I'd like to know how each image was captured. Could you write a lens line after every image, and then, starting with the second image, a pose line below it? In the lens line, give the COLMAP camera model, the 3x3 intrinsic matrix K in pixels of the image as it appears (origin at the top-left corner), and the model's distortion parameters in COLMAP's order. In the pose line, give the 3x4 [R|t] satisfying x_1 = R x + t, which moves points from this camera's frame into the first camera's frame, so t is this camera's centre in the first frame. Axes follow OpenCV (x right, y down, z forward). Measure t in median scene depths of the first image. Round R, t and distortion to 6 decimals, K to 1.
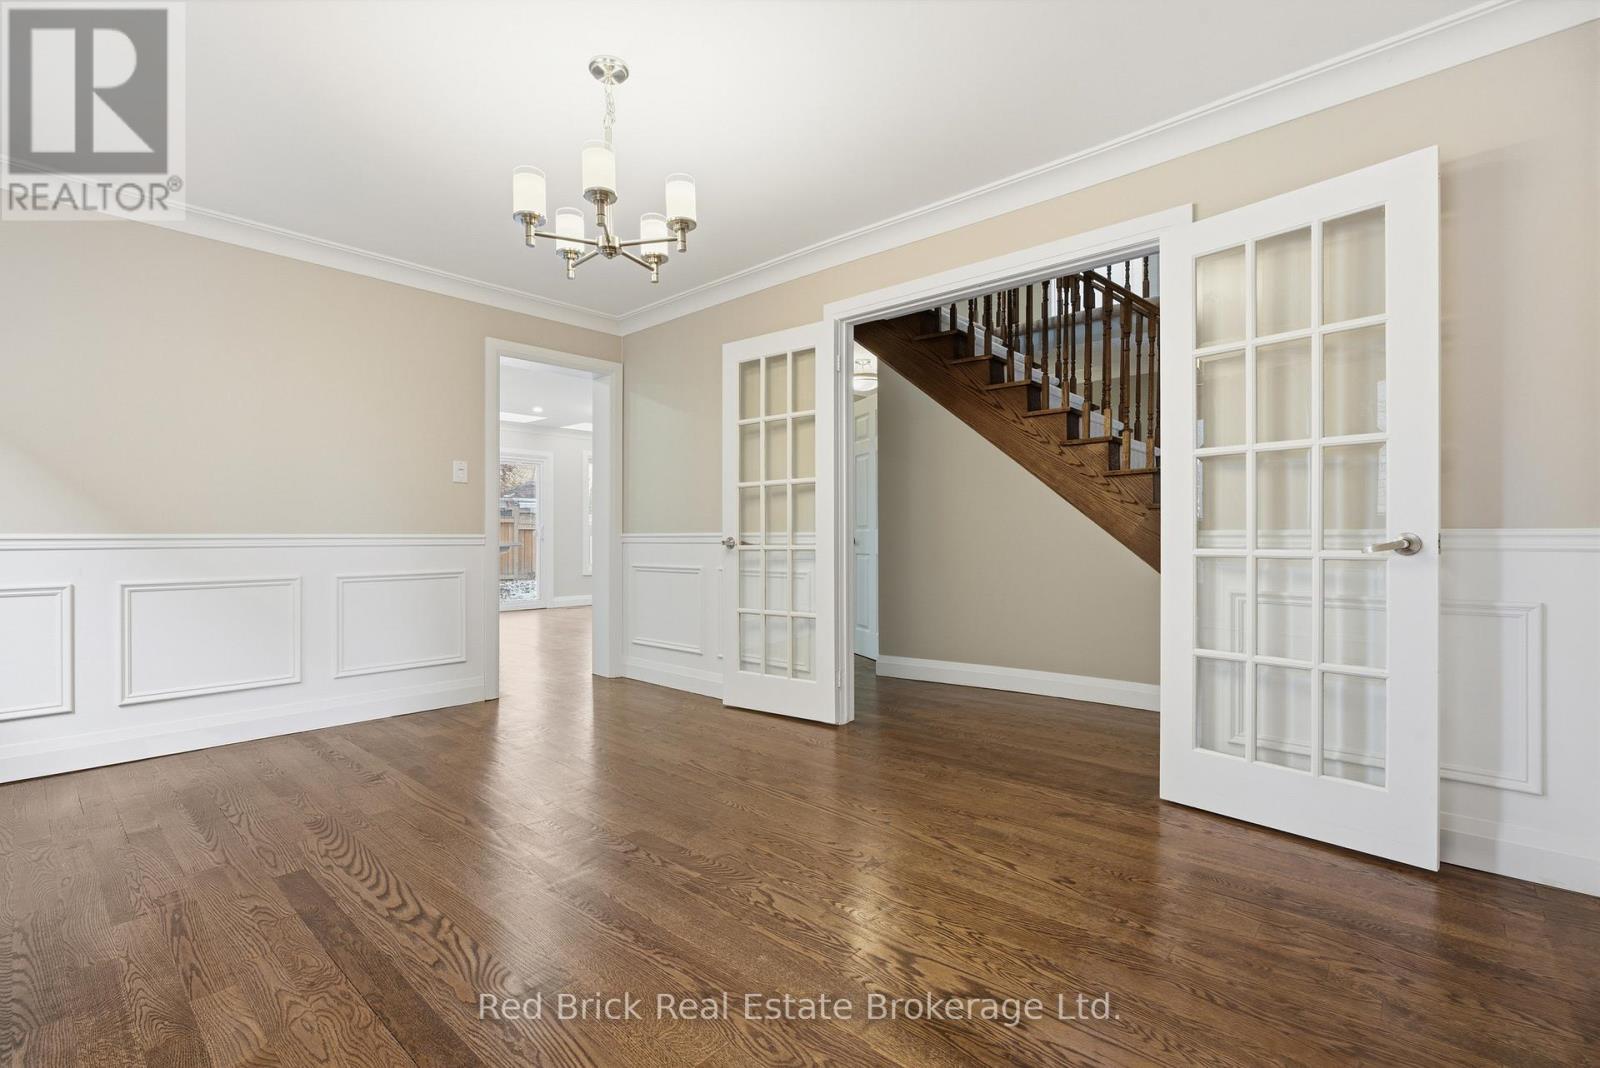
lens RADIAL K [[727.2, 0, 790.4], [0, 727.2, 537.1], [0, 0, 1]] dist [-0.006984, -0.000082]
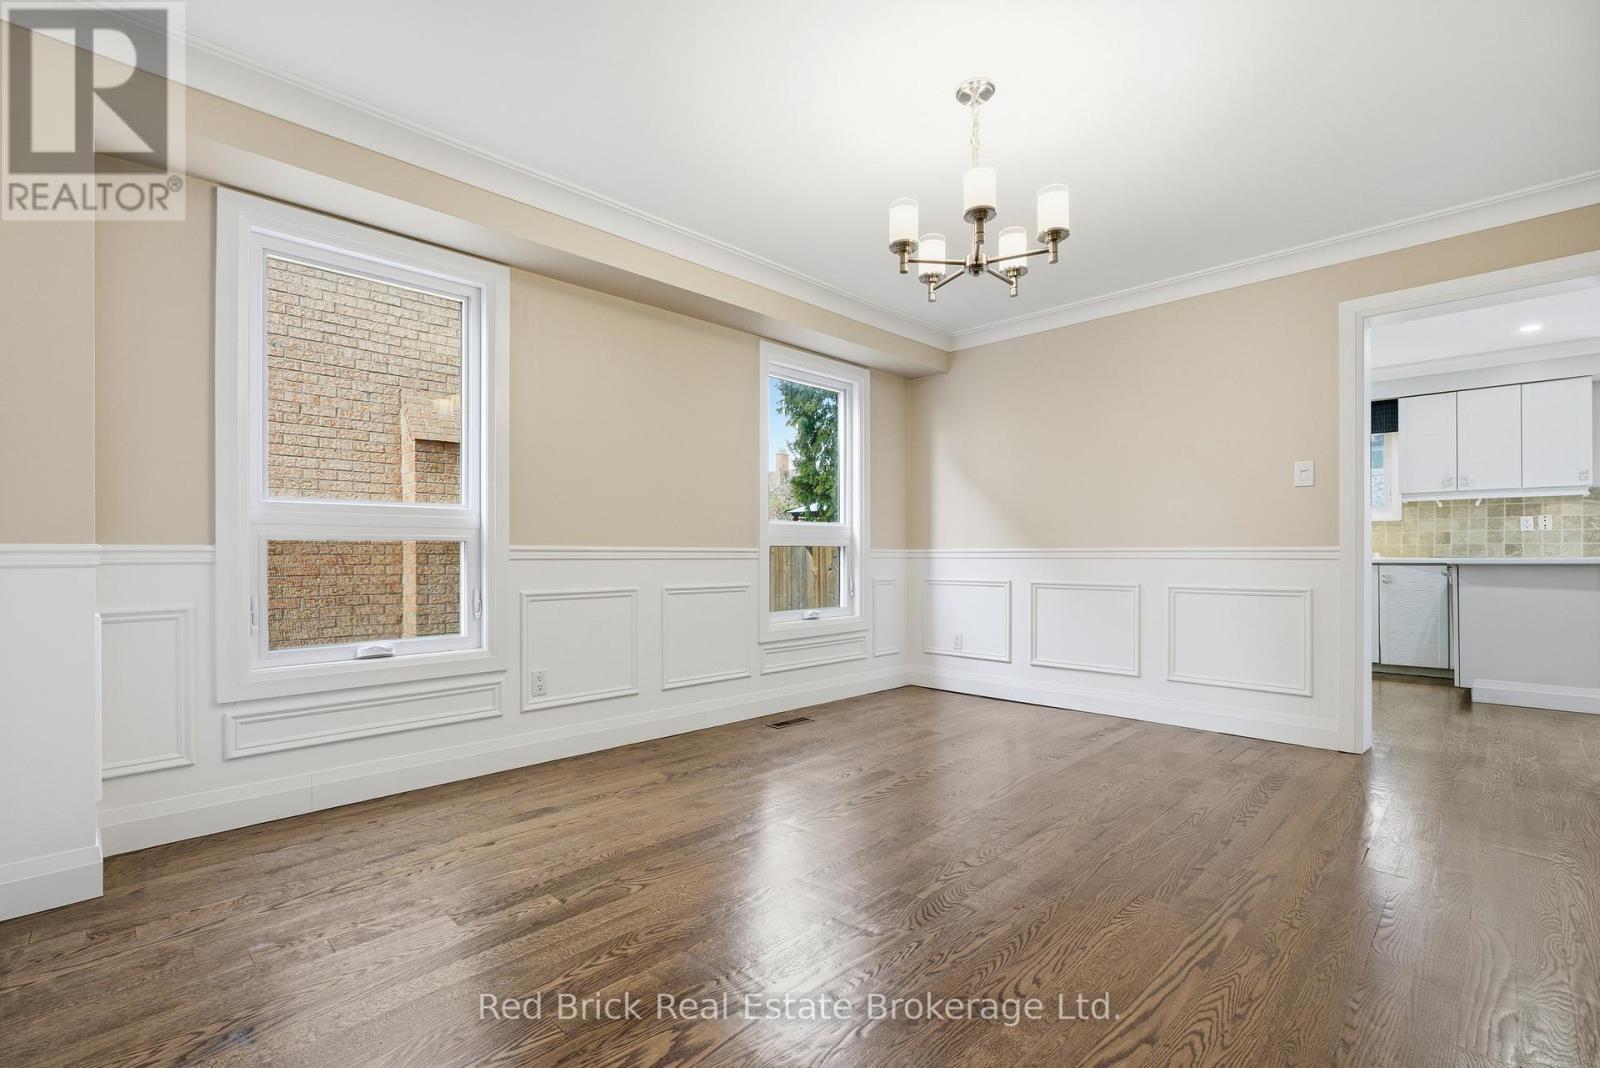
lens RADIAL K [[727.2, 0, 790.4], [0, 727.2, 537.1], [0, 0, 1]] dist [-0.006984, -0.000082]
pose [[-0.059332, -0.019345, -0.998051, 0.623952], [0.006043, 0.999787, -0.019738, -0.001075], [0.998220, -0.007203, -0.059203, 0.634926]]
